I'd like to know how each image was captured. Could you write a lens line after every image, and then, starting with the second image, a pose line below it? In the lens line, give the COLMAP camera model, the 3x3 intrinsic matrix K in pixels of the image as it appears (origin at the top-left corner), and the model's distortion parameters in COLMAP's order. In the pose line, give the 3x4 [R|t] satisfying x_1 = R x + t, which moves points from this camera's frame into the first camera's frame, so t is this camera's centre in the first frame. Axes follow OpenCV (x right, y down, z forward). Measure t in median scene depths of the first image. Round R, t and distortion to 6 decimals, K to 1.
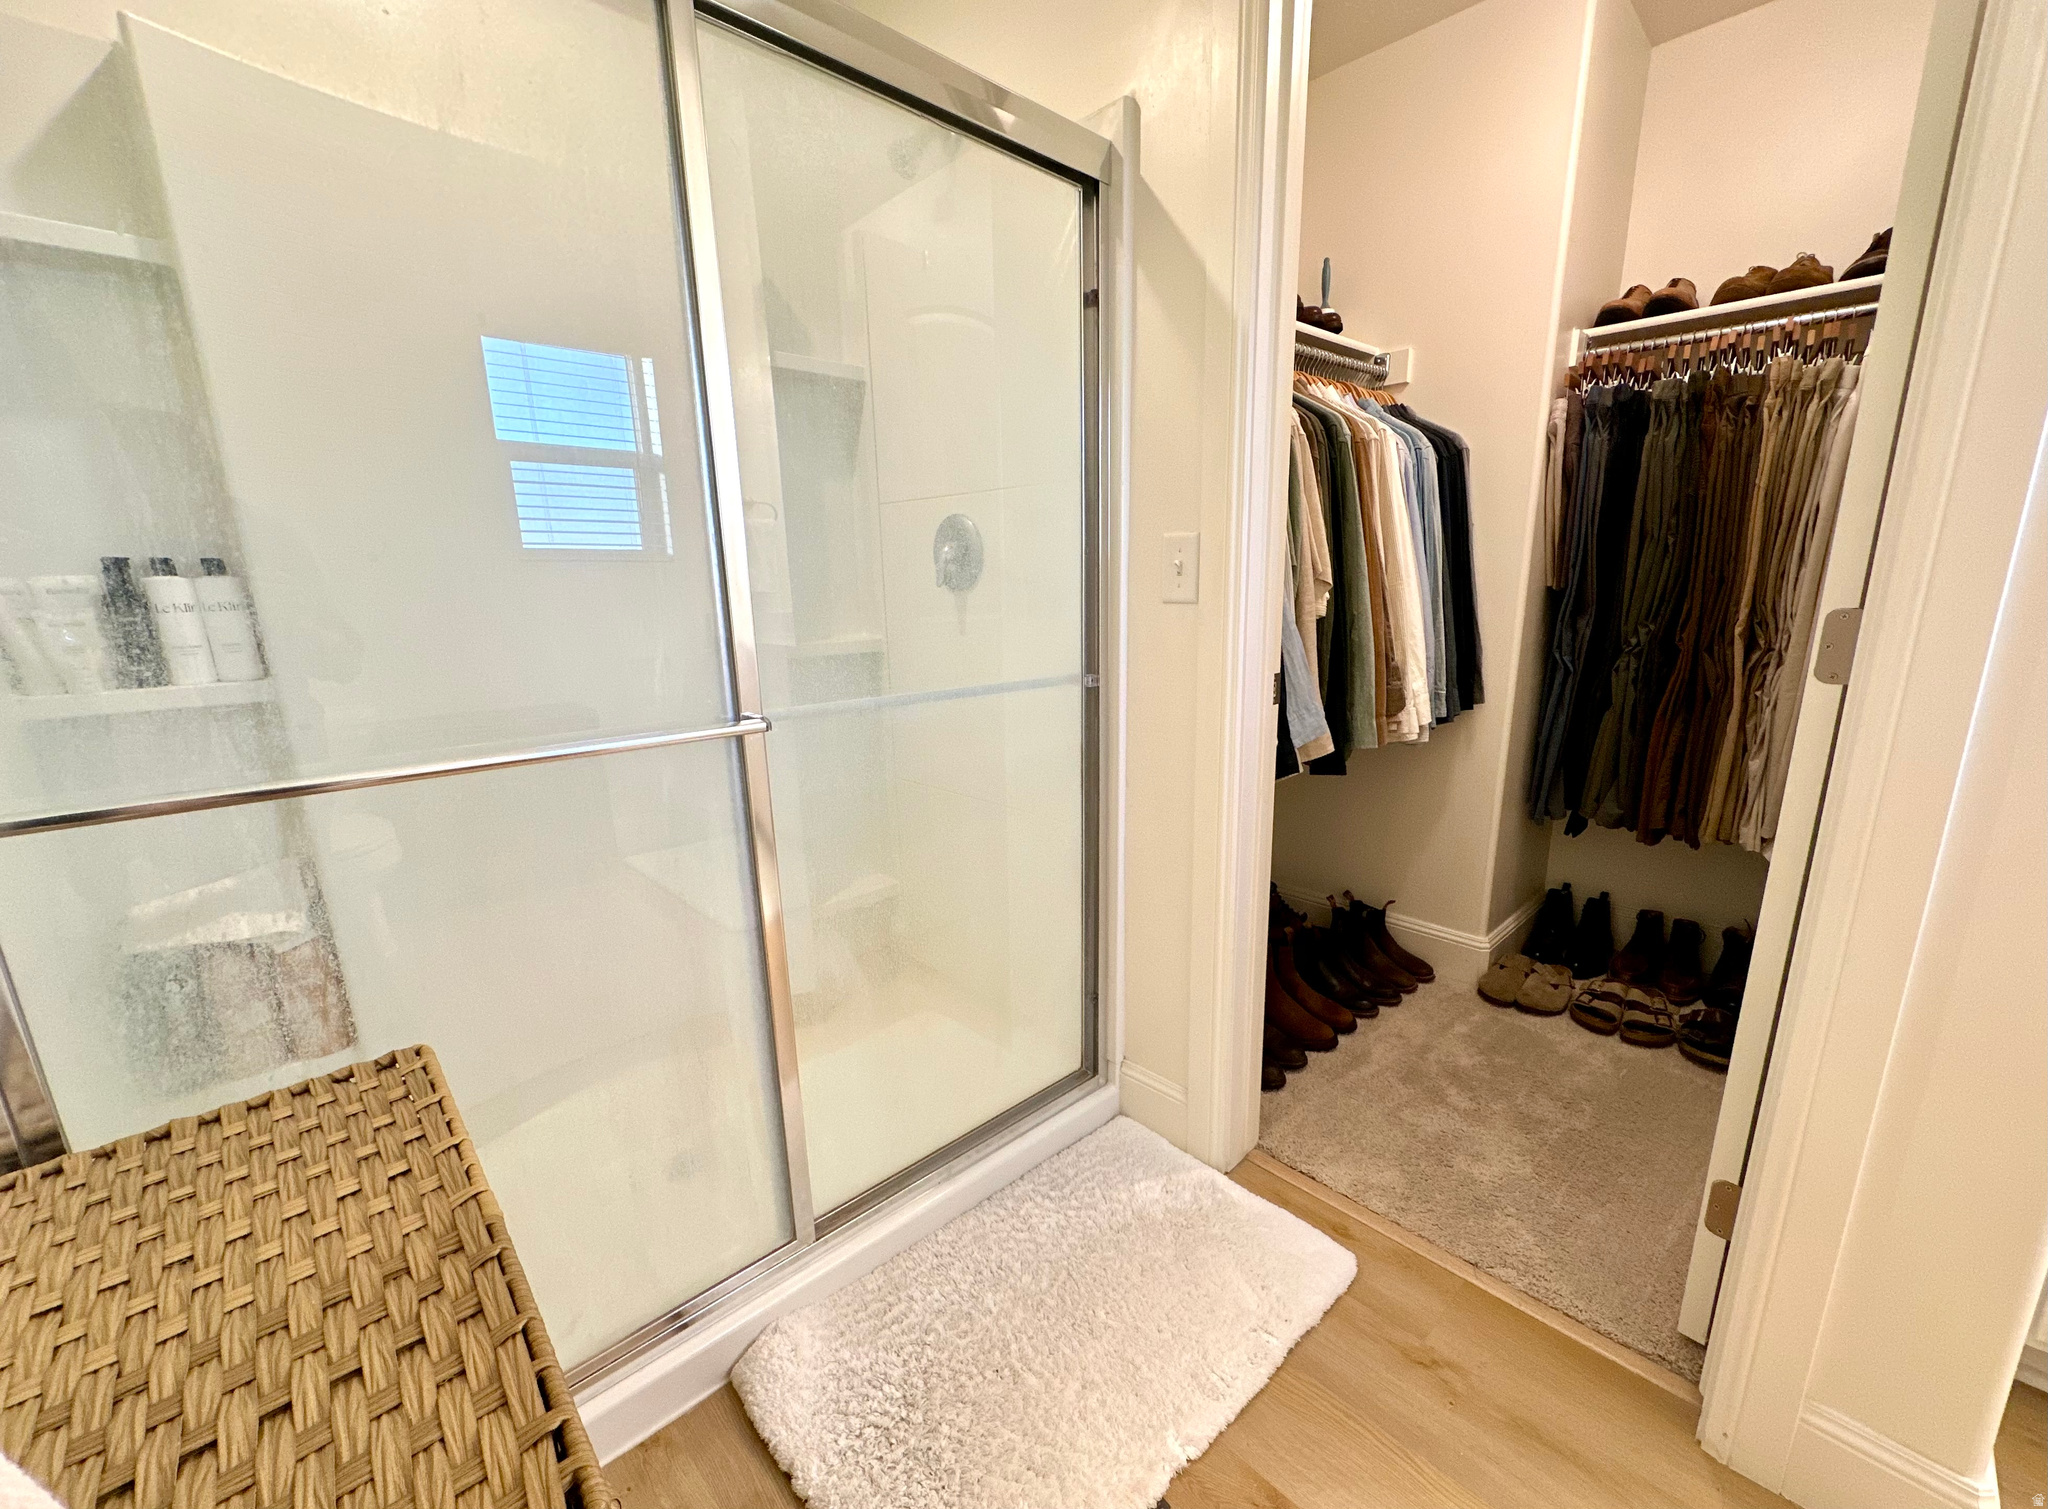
lens RADIAL K [[828.9, 0, 1025.3], [0, 828.9, 790.5], [0, 0, 1]] dist [0.000322, 0.000062]
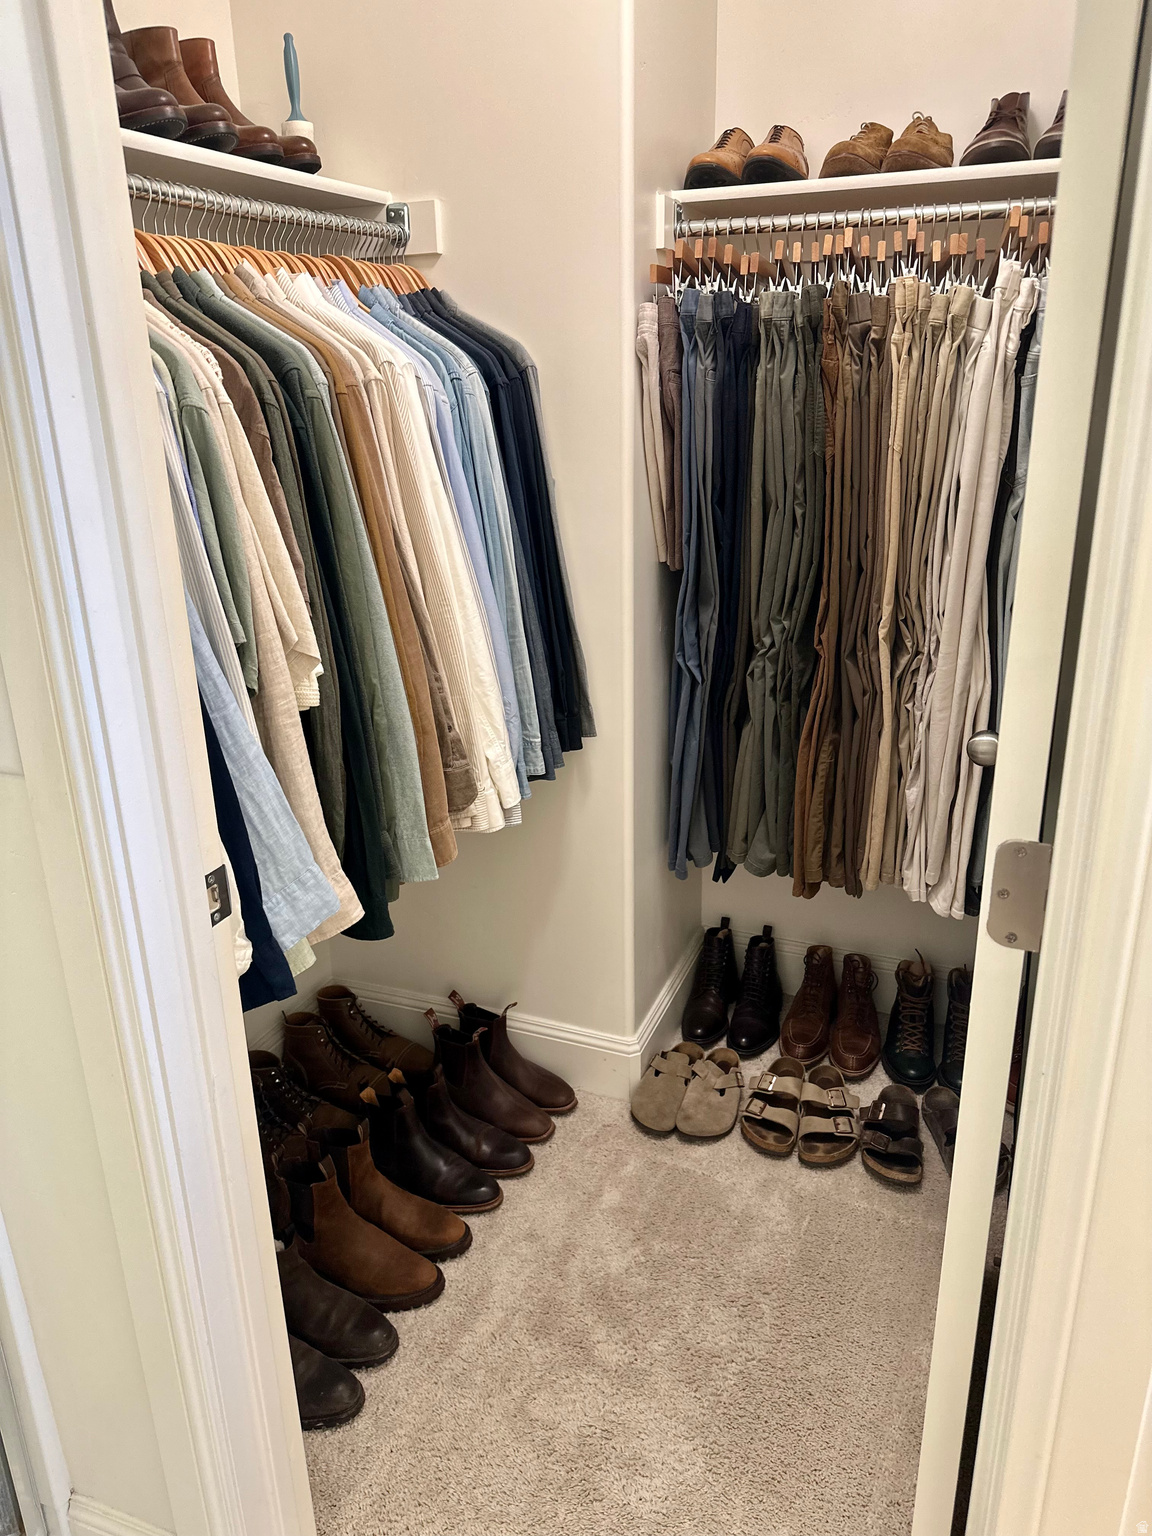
lens RADIAL K [[1098.3, 0, 524.0], [0, 1098.3, 766.1], [0, 0, 1]] dist [0.115631, -0.167255]
pose [[0.920654, -0.125415, 0.369686, 0.167515], [0.100671, 0.991234, 0.085564, -0.183752], [-0.377176, -0.041558, 0.925209, 0.179939]]
